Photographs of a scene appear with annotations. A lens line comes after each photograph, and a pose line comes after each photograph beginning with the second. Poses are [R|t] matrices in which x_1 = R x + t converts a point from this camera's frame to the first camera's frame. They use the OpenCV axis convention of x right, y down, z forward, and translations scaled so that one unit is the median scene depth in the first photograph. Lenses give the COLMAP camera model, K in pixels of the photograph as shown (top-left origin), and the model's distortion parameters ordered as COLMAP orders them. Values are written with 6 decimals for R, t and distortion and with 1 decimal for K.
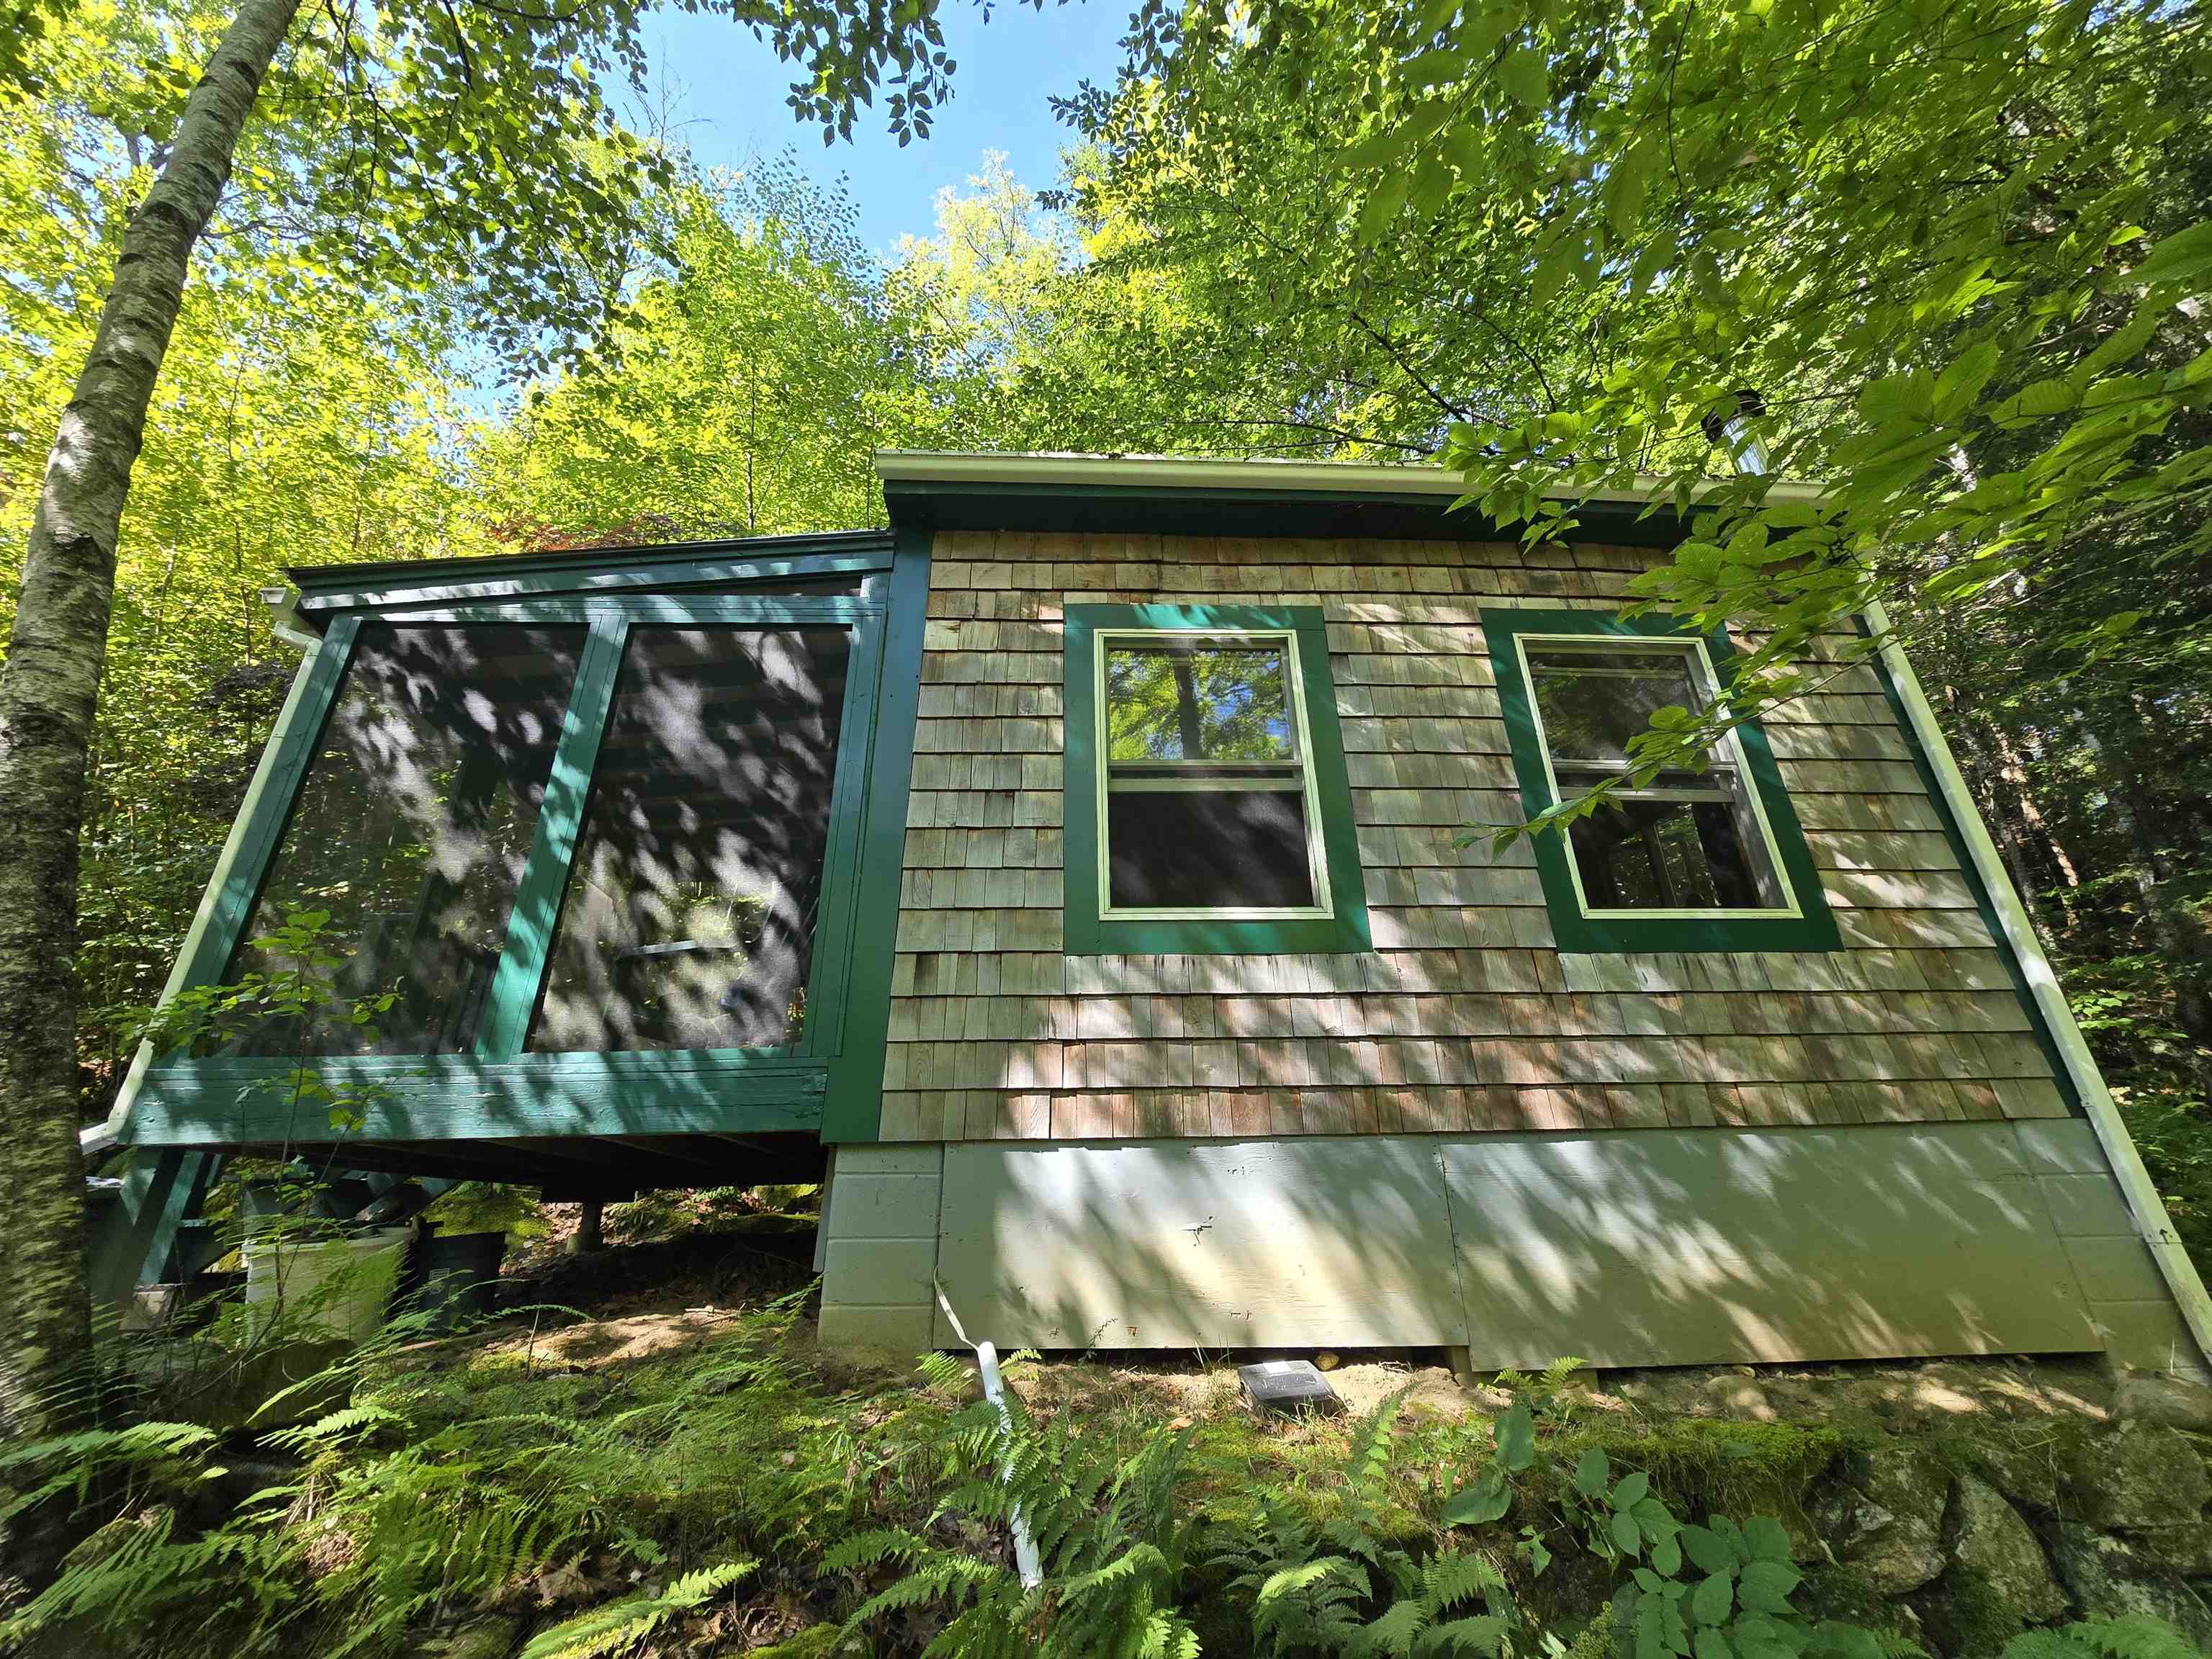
lens RADIAL K [[904.5, 0, 1106.4], [0, 904.5, 820.7], [0, 0, 1]] dist [-0.003722, -0.000125]
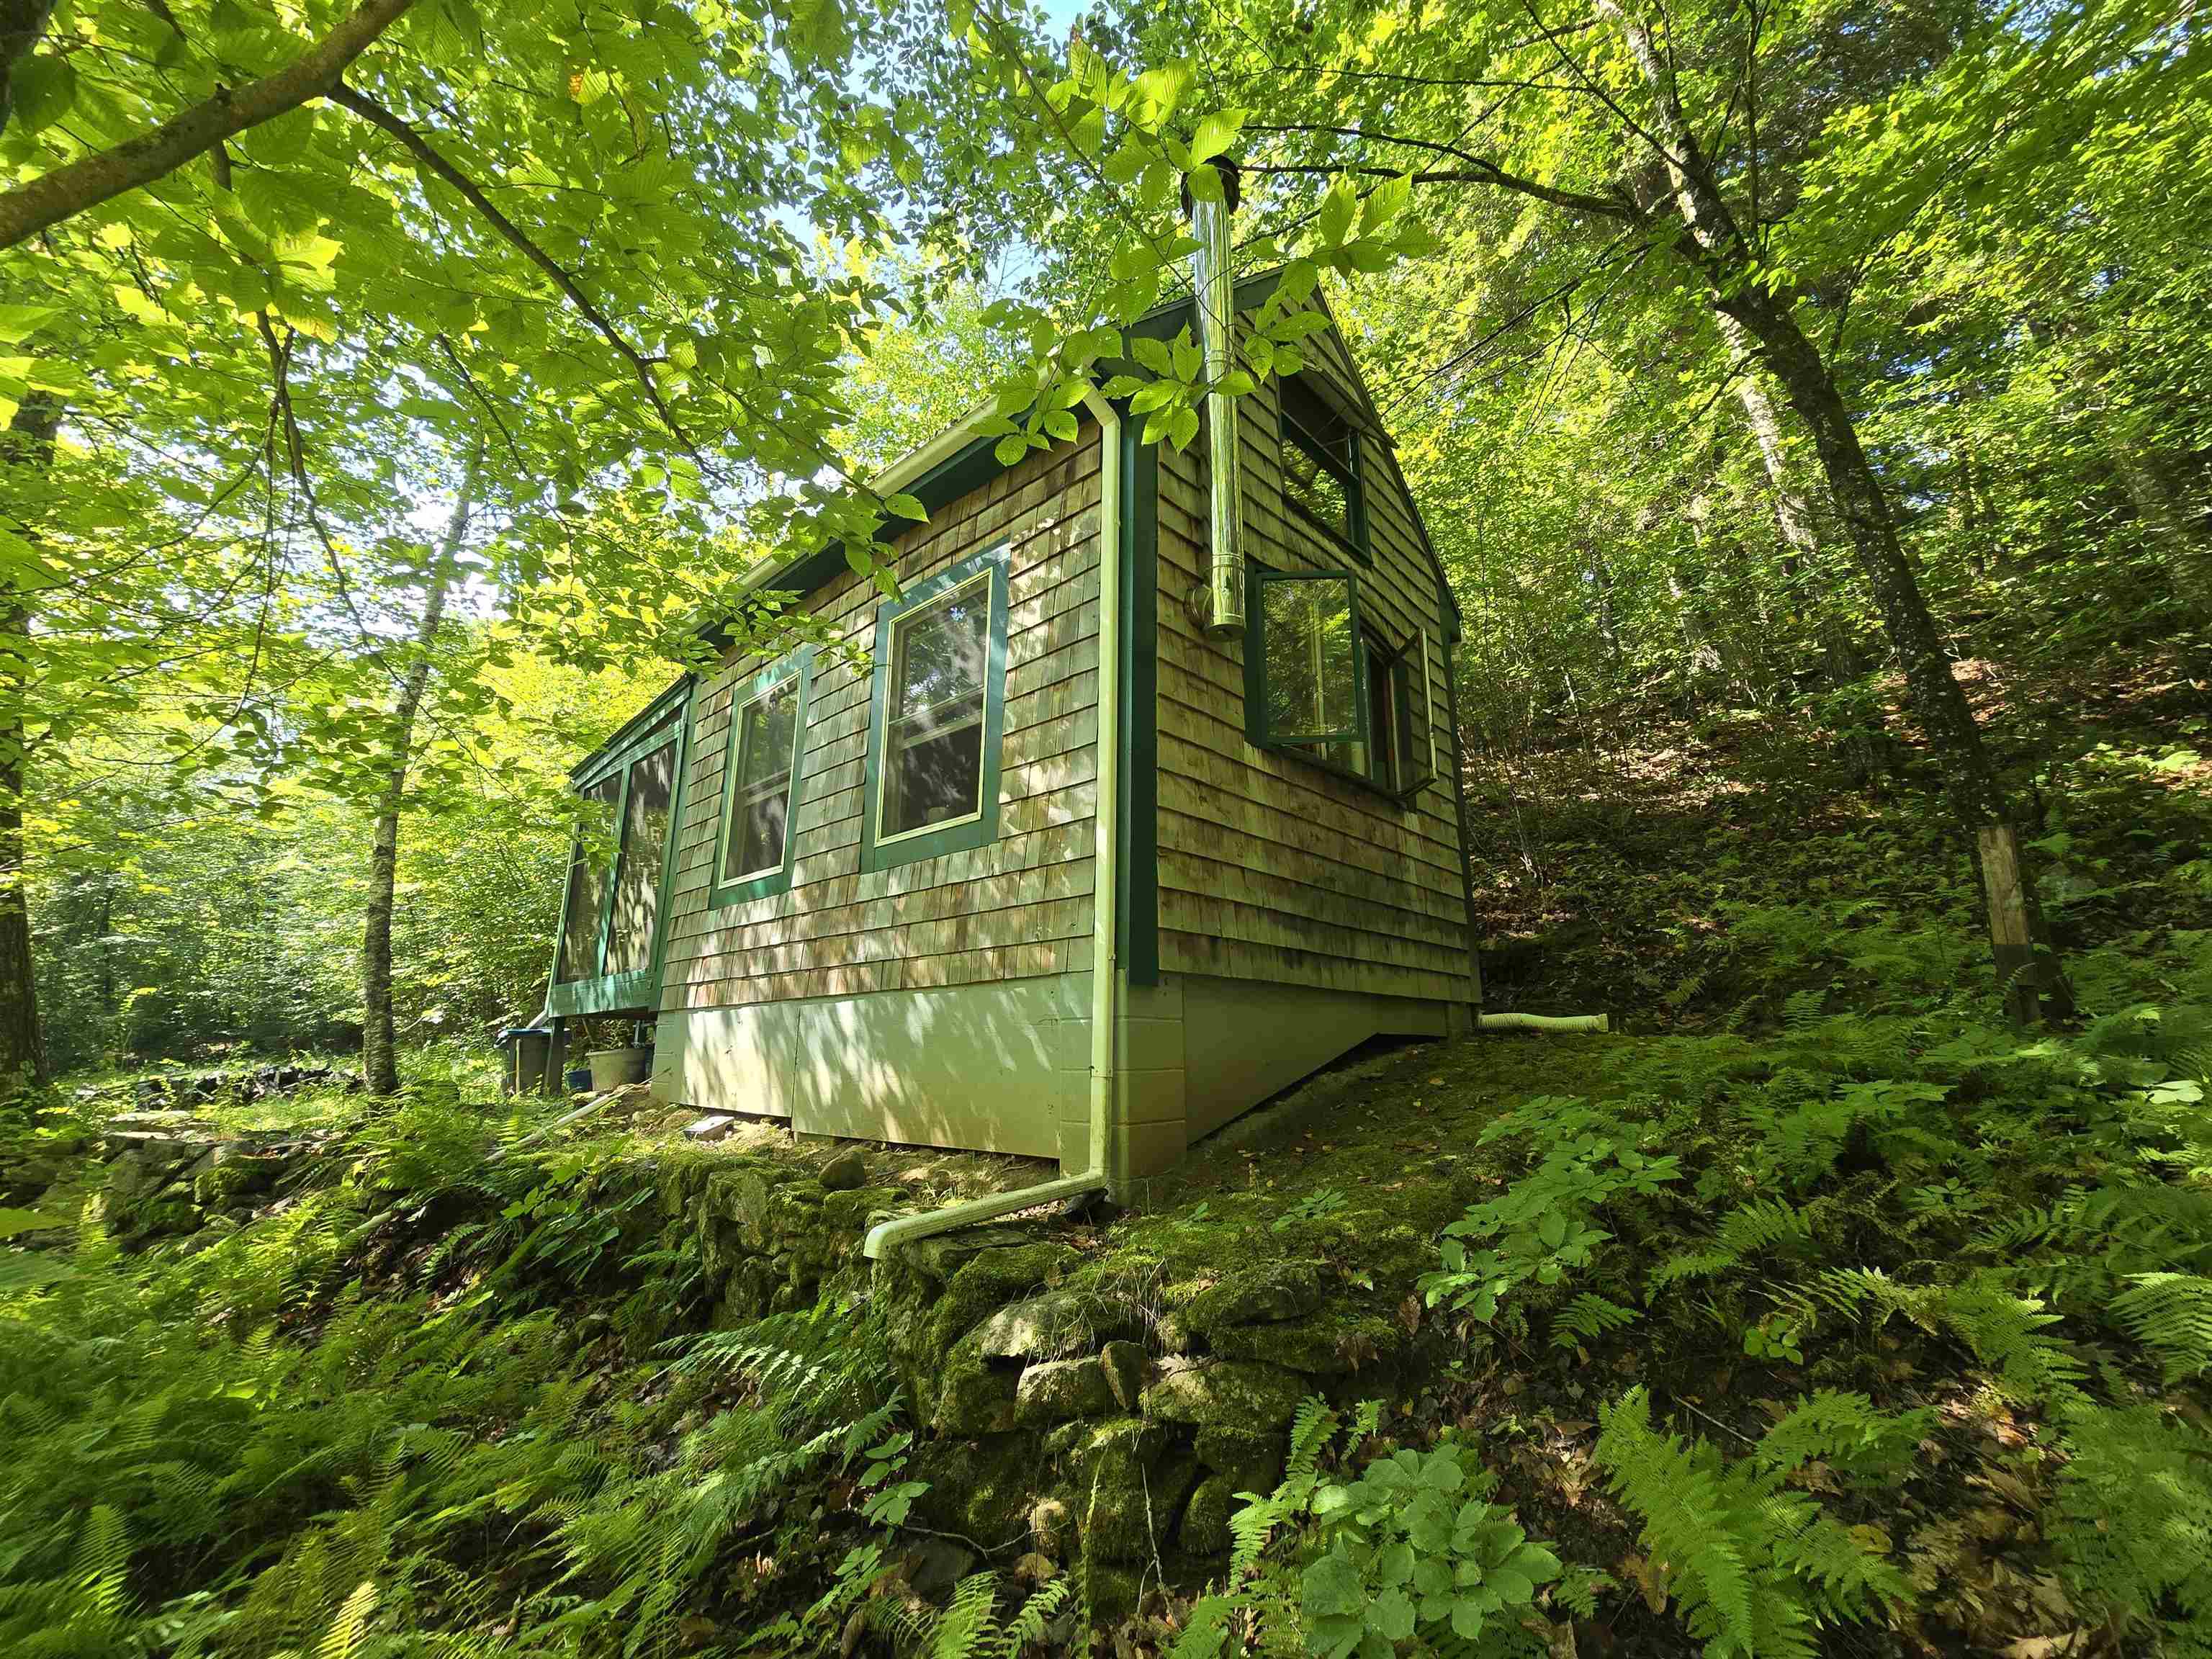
lens RADIAL K [[904.5, 0, 1106.4], [0, 904.5, 820.7], [0, 0, 1]] dist [-0.003722, -0.000125]
pose [[0.698284, -0.160220, -0.697659, 1.825559], [0.286595, 0.955680, 0.067377, 0.080543], [0.655944, -0.246994, 0.713254, 0.257807]]
